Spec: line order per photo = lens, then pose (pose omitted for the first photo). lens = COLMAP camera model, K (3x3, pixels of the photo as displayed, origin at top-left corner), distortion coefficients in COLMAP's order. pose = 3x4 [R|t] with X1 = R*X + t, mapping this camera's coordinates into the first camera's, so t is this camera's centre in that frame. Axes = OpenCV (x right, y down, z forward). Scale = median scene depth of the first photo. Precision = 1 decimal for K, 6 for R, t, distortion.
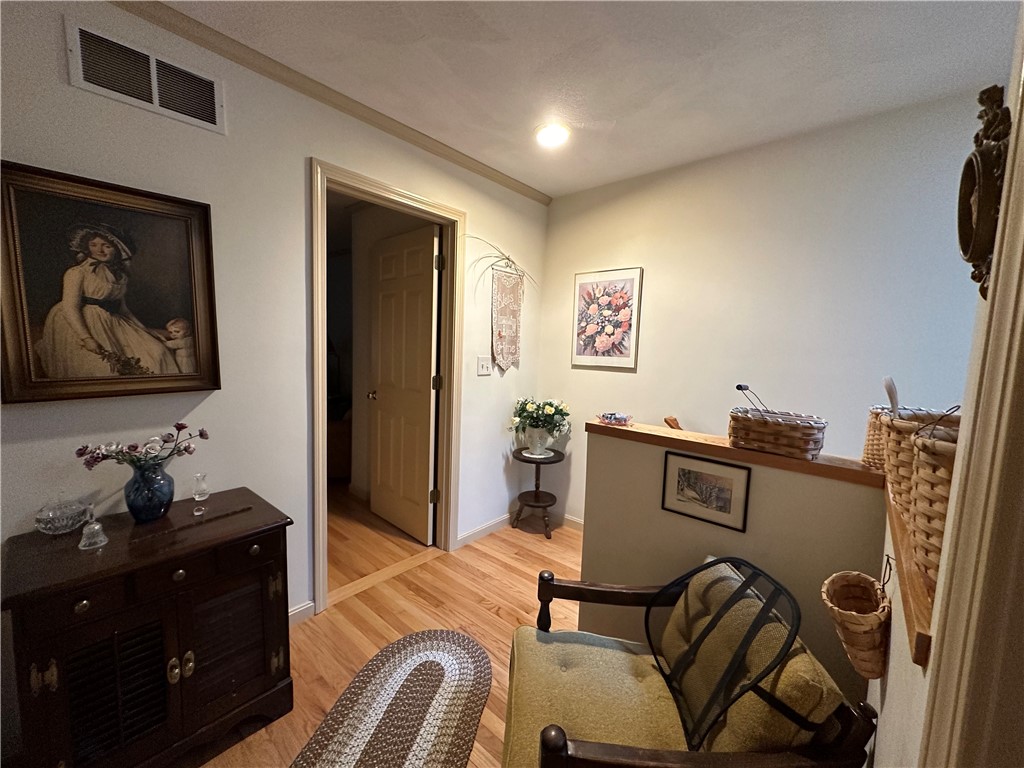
lens RADIAL K [[406.5, 0, 512.0], [0, 406.5, 384.0], [0, 0, 1]] dist [-0.001698, 0.000579]
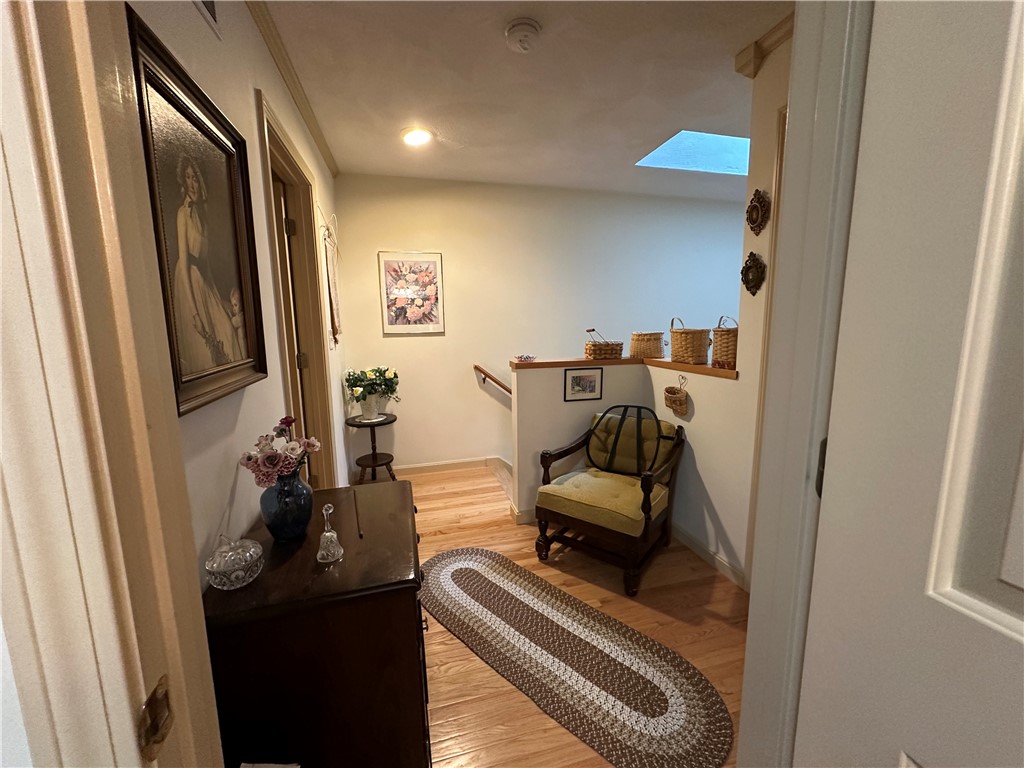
lens RADIAL K [[406.5, 0, 512.0], [0, 406.5, 384.0], [0, 0, 1]] dist [-0.001698, 0.000579]
pose [[0.557408, -0.166148, 0.813444, -0.649960], [0.113867, 0.985812, 0.123328, -0.010502], [-0.822393, 0.023880, 0.568418, 0.086594]]
